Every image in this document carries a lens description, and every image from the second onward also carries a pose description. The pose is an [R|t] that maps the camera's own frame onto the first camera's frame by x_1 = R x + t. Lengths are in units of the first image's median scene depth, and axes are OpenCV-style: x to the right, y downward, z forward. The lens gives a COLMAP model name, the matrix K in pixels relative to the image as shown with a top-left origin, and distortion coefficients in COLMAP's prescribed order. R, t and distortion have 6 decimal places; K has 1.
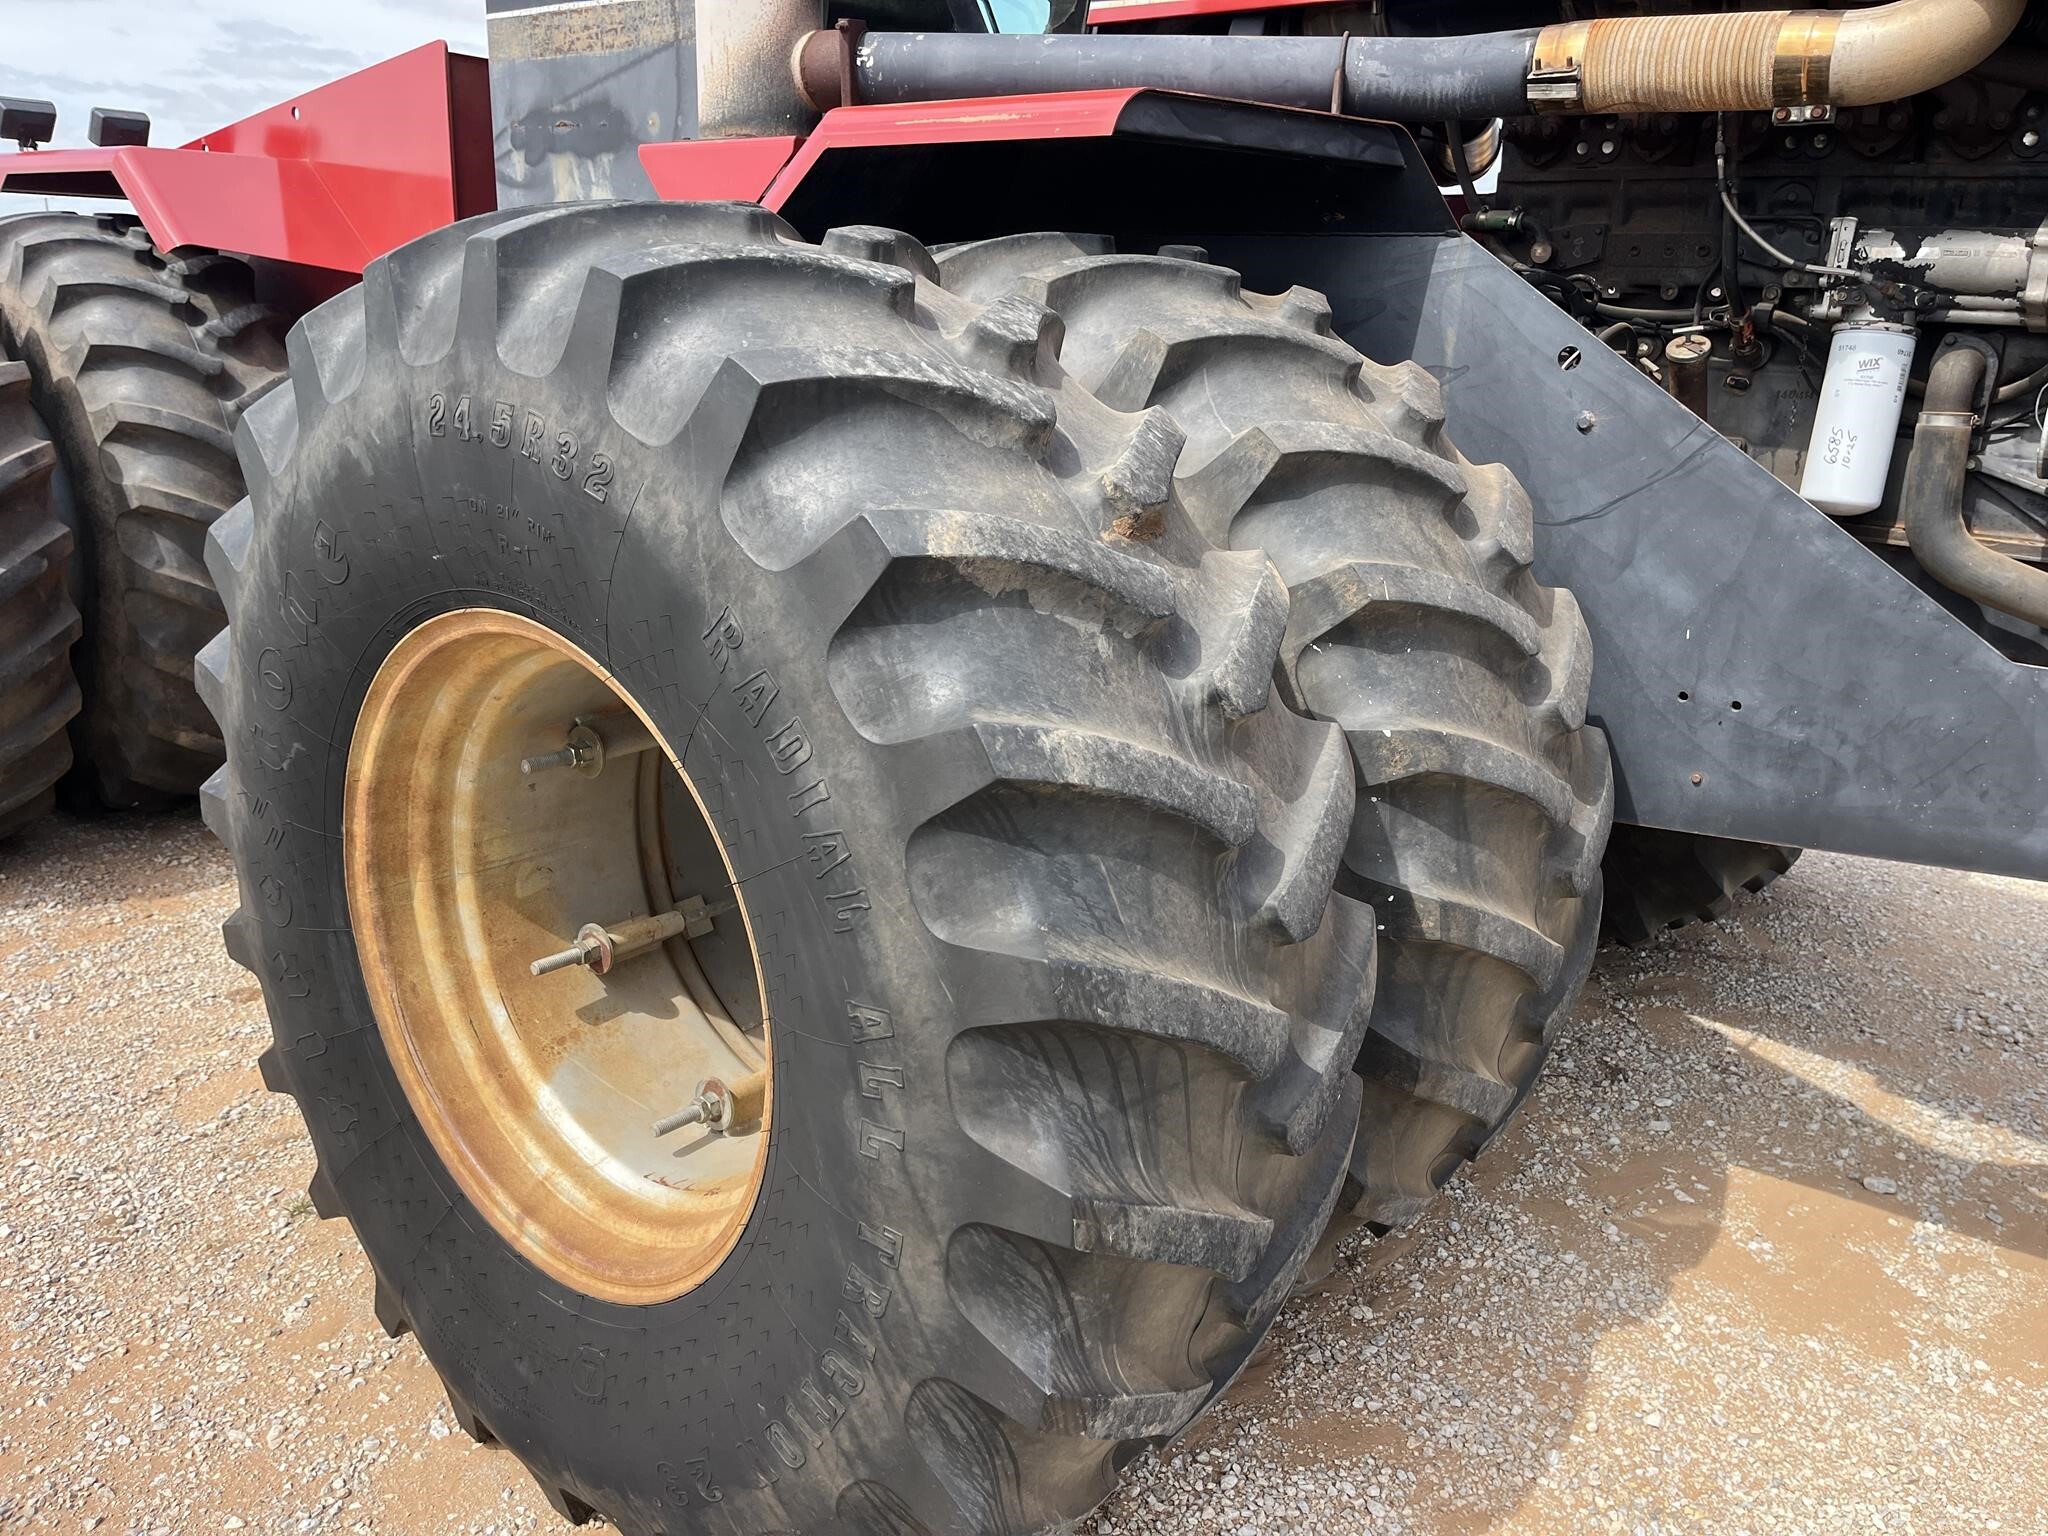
lens RADIAL K [[1545.5, 0, 1025.6], [0, 1545.5, 792.6], [0, 0, 1]] dist [0.069147, -0.102995]
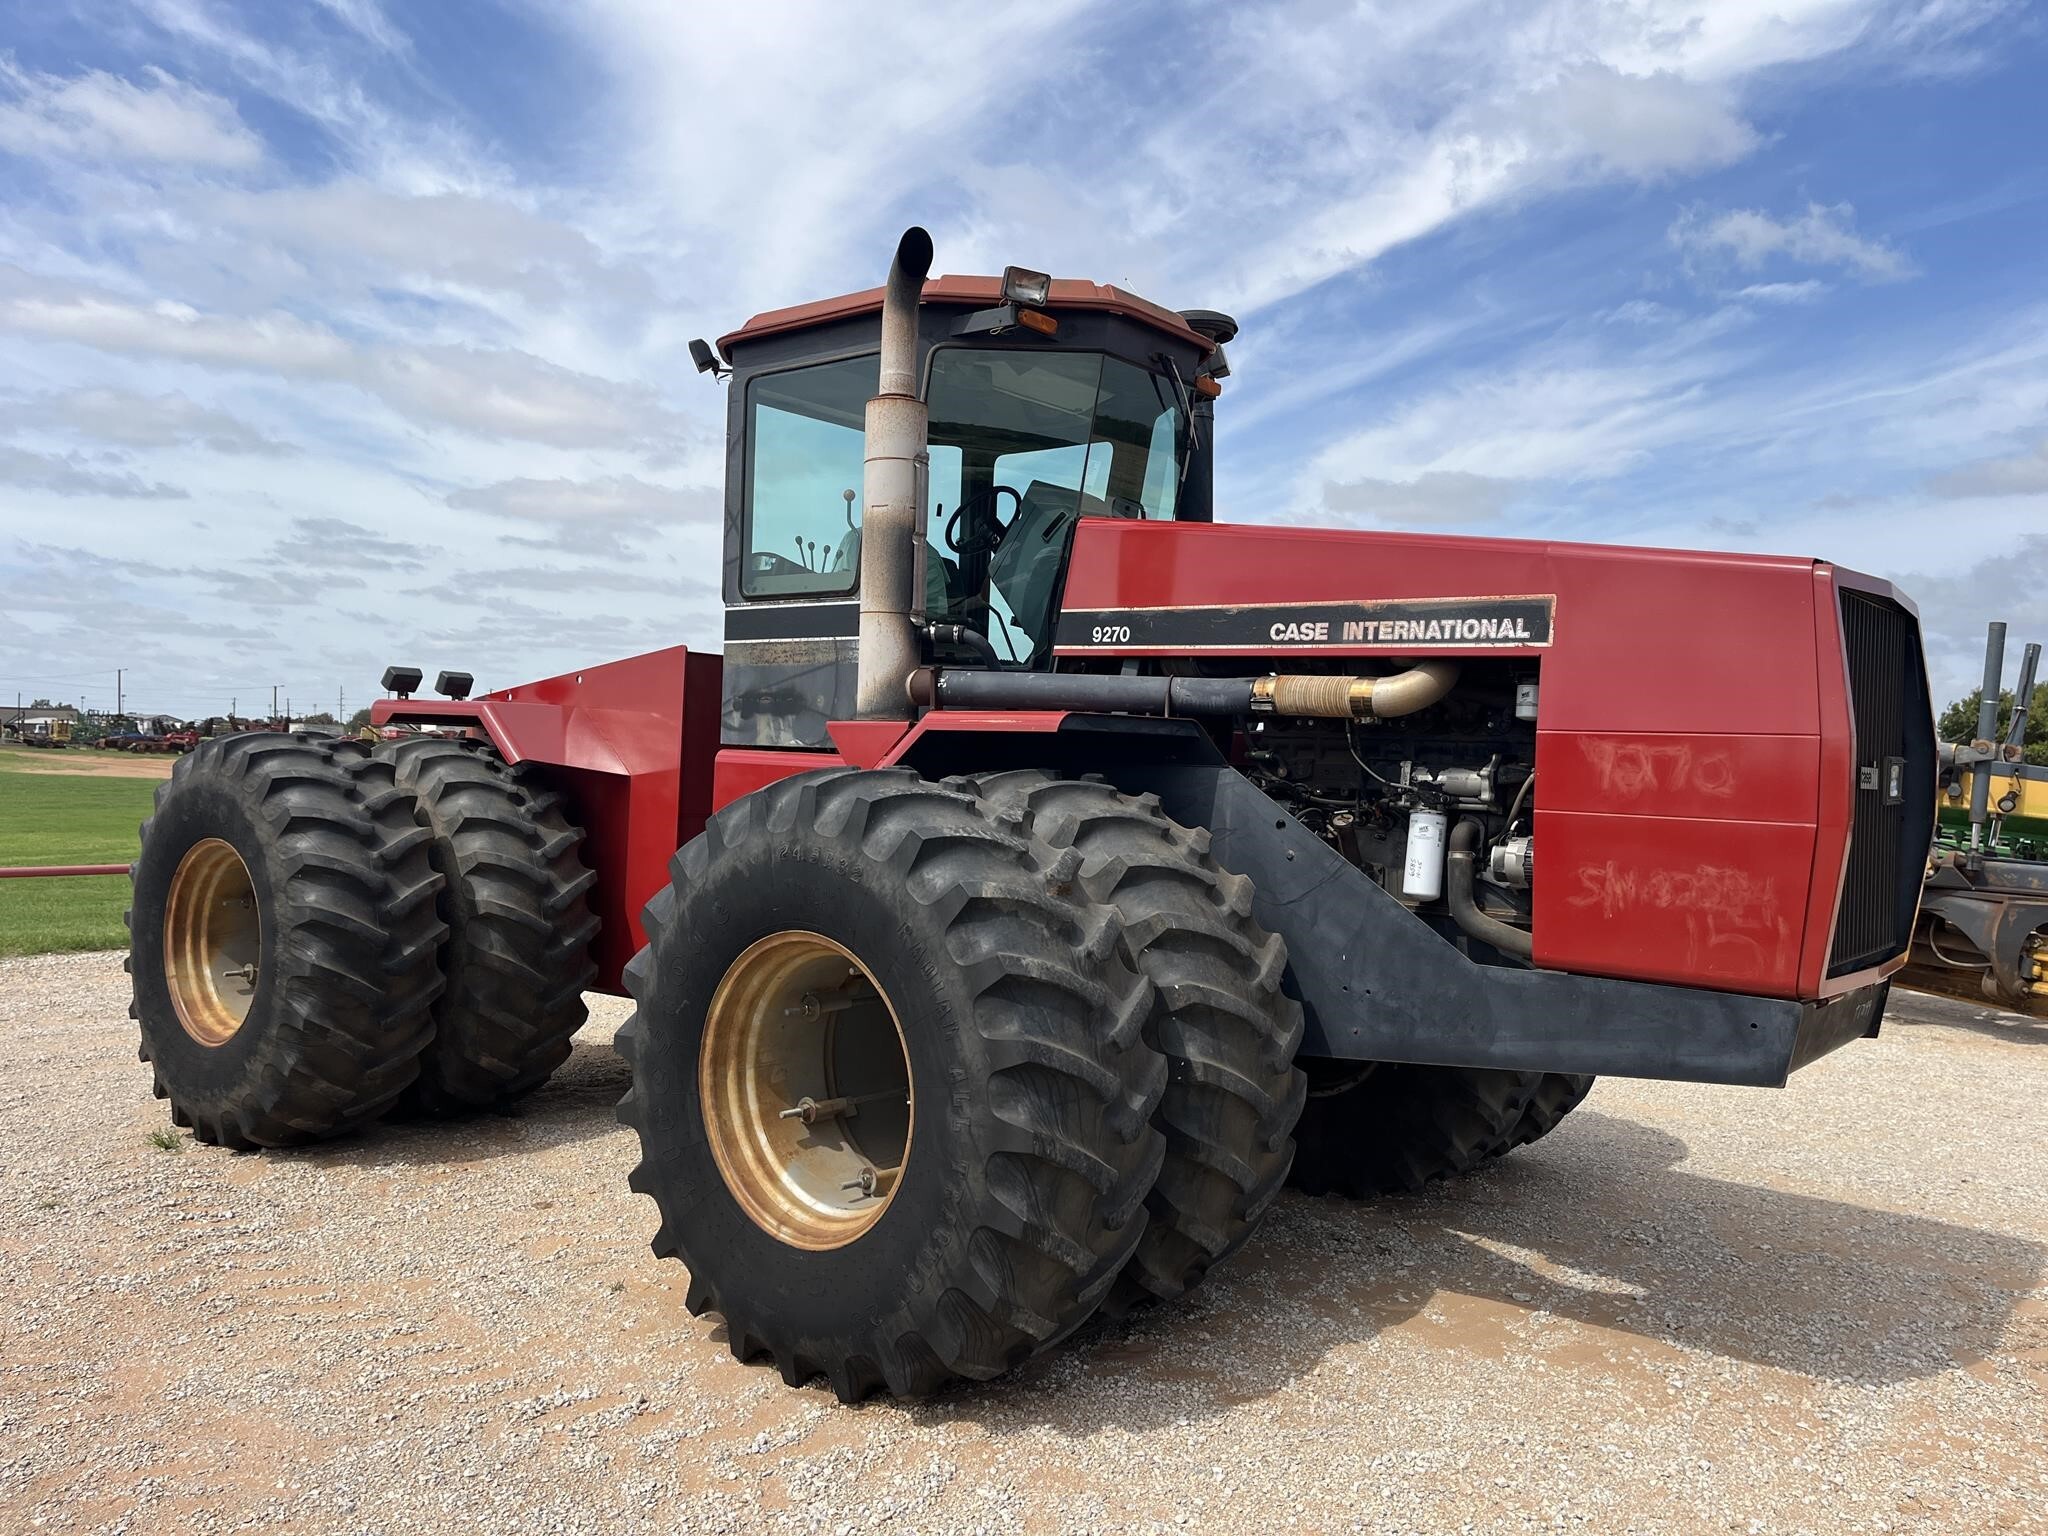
lens RADIAL K [[1571.4, 0, 1050.4], [0, 1571.4, 664.7], [0, 0, 1]] dist [0.079379, -0.113093]
pose [[0.999909, -0.001476, 0.013424, 0.015349], [0.006148, 0.934808, -0.355100, 0.312418], [-0.012025, 0.355150, 0.934732, -1.220602]]
